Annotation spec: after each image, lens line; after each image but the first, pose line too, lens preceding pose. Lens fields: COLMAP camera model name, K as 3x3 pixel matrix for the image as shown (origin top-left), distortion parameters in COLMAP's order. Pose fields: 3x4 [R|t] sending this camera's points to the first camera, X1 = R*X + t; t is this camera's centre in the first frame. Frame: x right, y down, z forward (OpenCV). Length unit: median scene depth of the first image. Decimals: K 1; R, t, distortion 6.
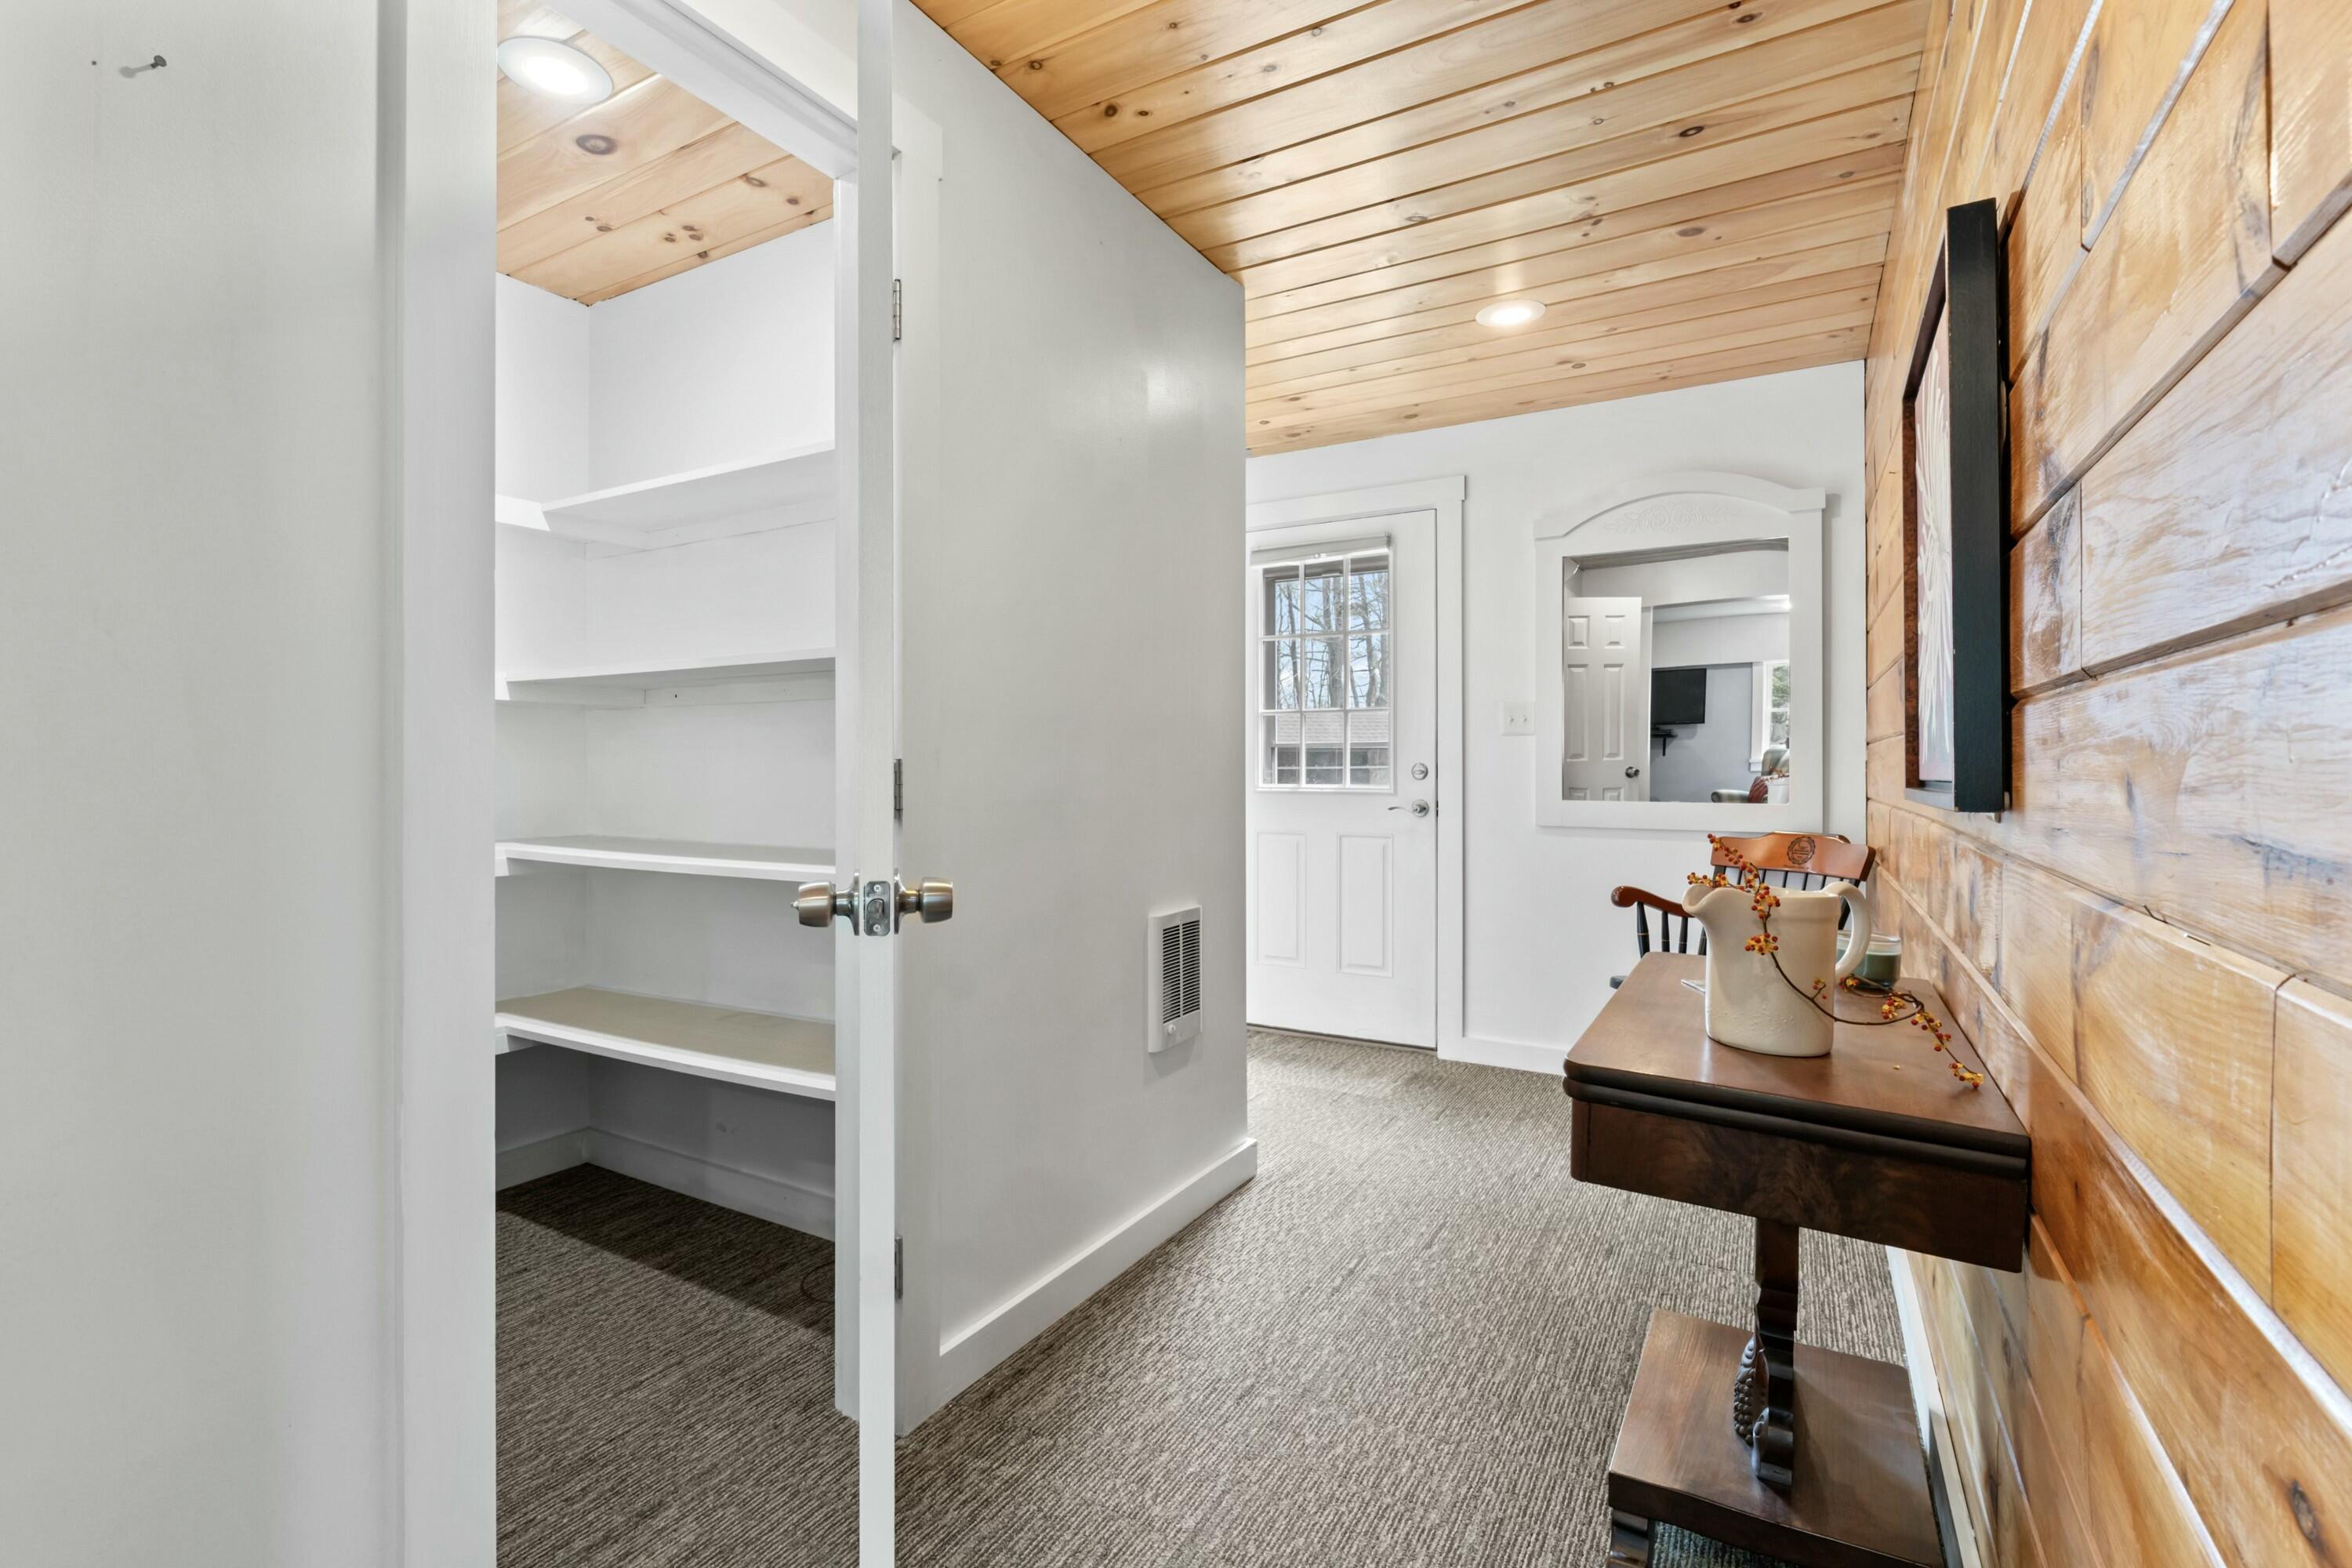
lens RADIAL K [[1065.0, 0, 1176.0], [0, 1065.0, 784.0], [0, 0, 1]] dist [0.000284, 0.000034]
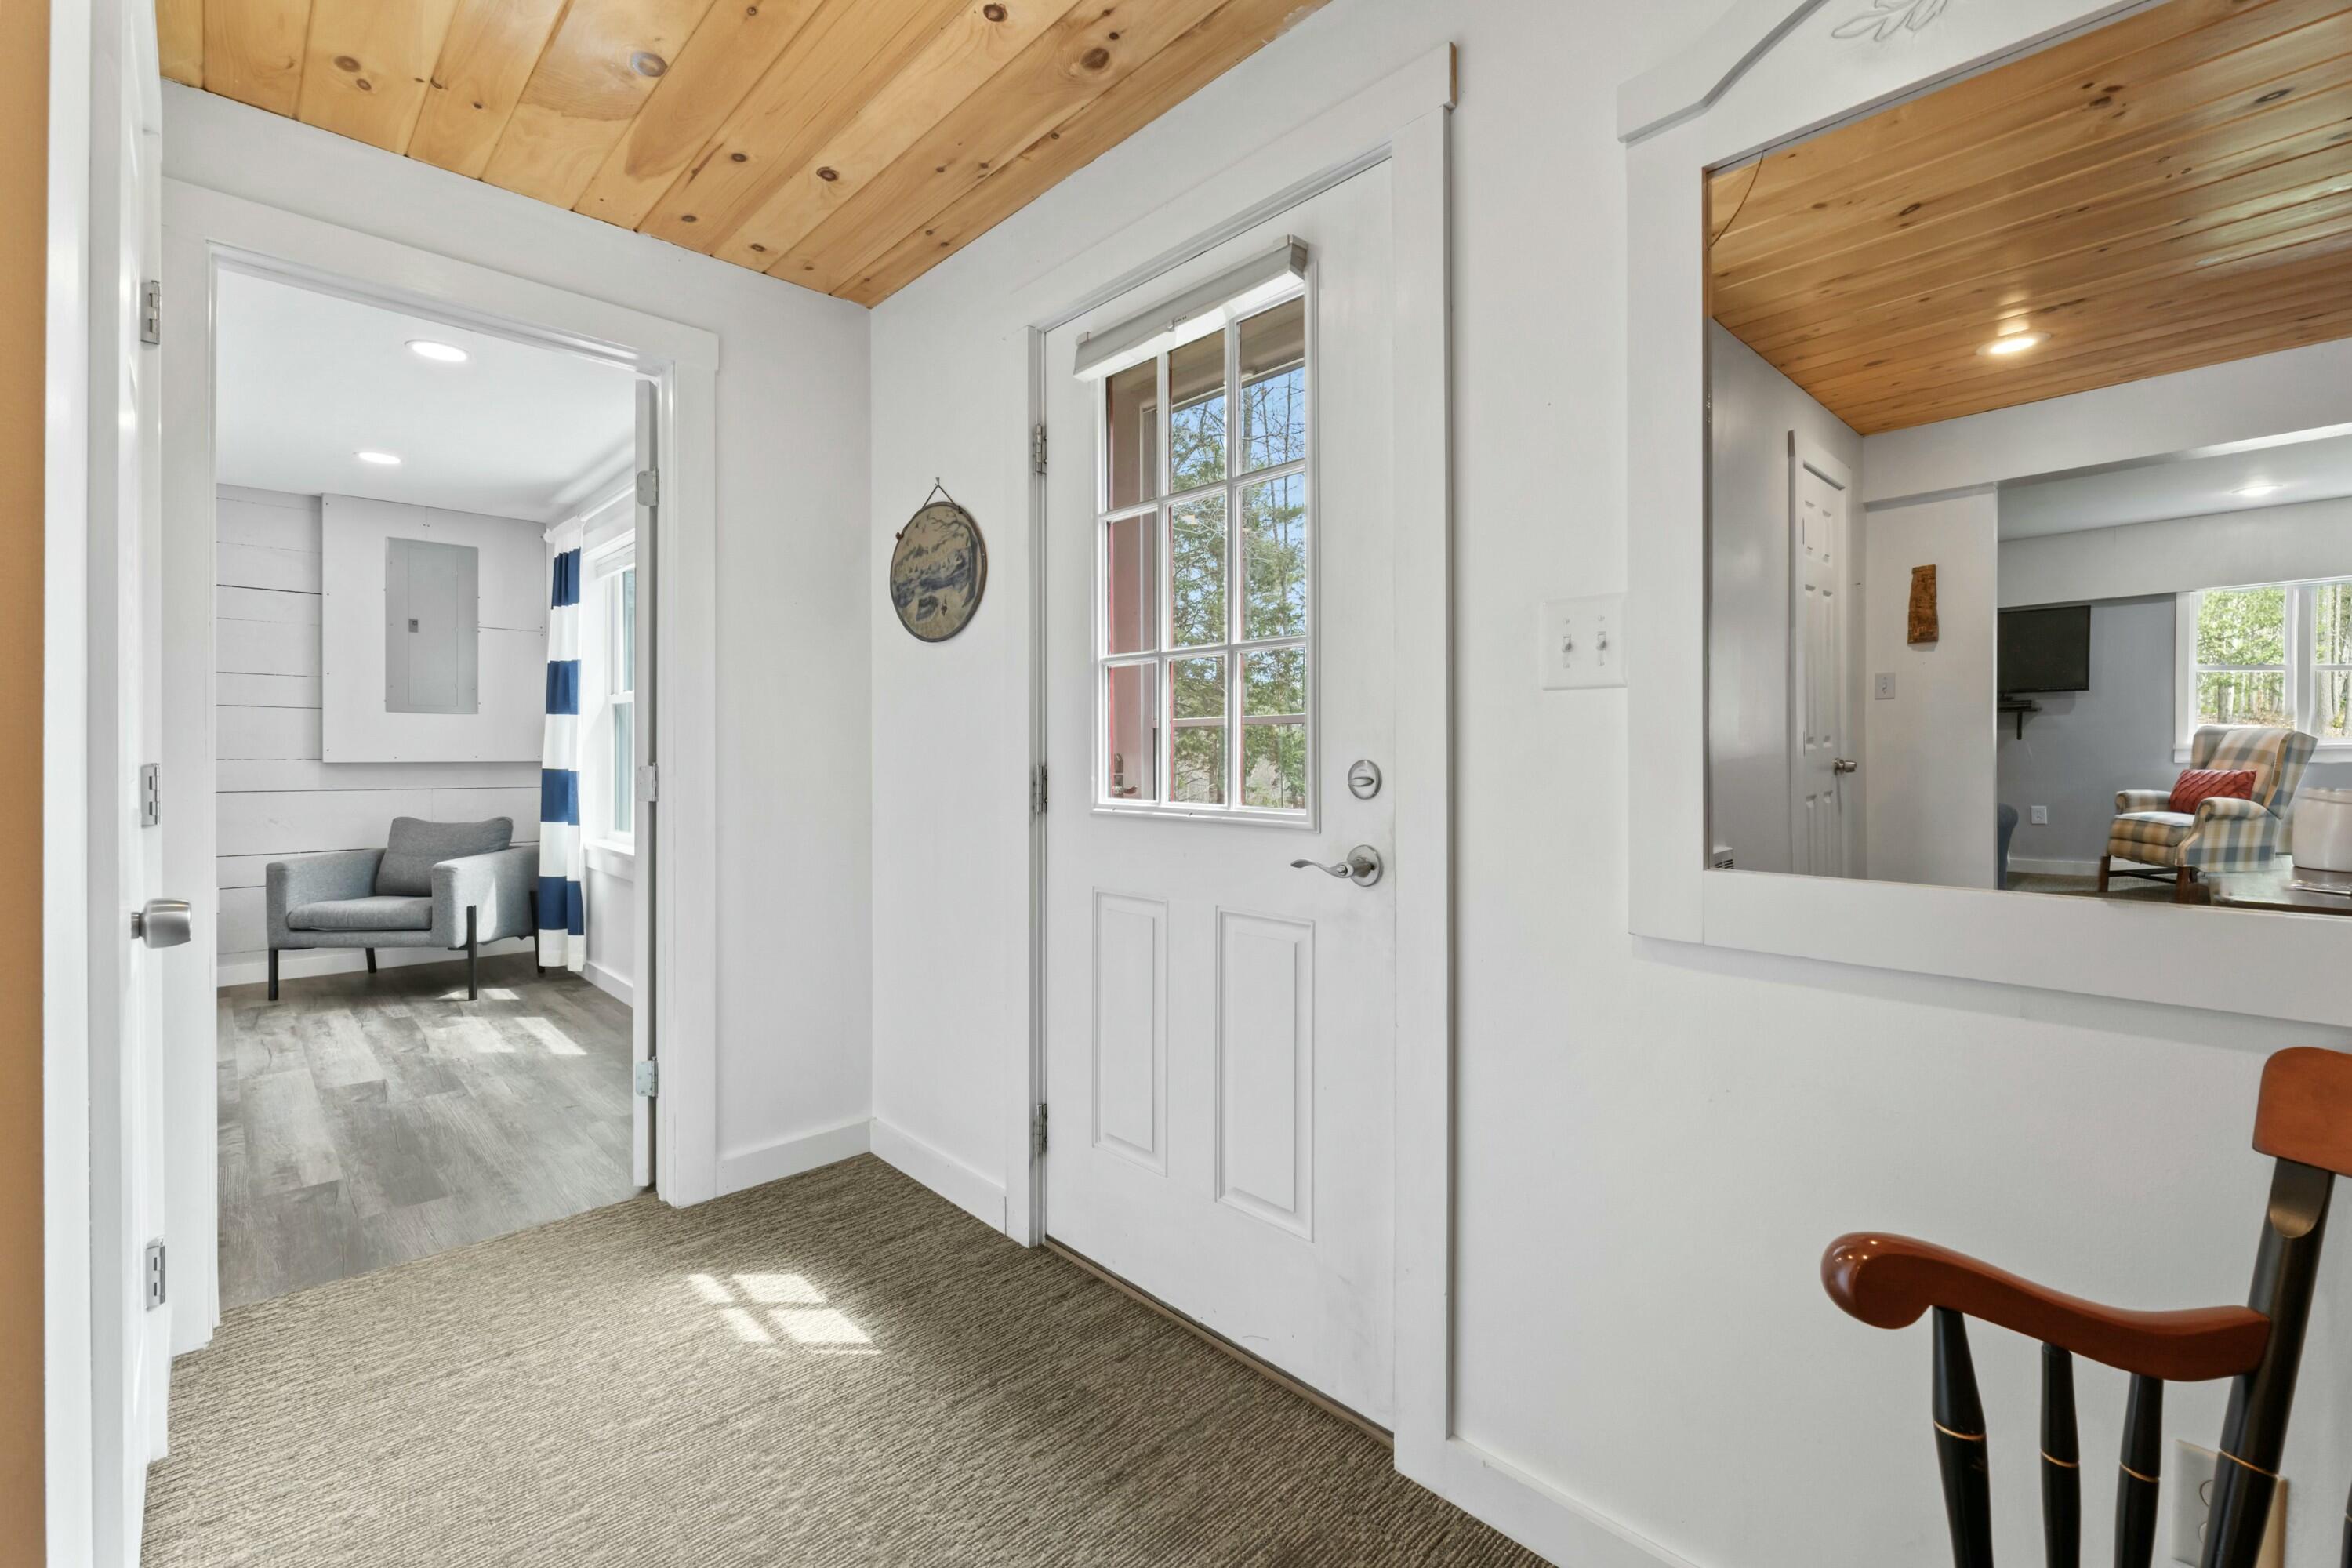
lens RADIAL K [[996.1, 0, 1169.9], [0, 996.1, 748.2], [0, 0, 1]] dist [-0.022760, -0.000123]
pose [[0.960544, 0.000031, -0.278129, 0.261230], [-0.005097, 0.999834, -0.017491, -0.016238], [0.278083, 0.018219, 0.960384, 0.585482]]
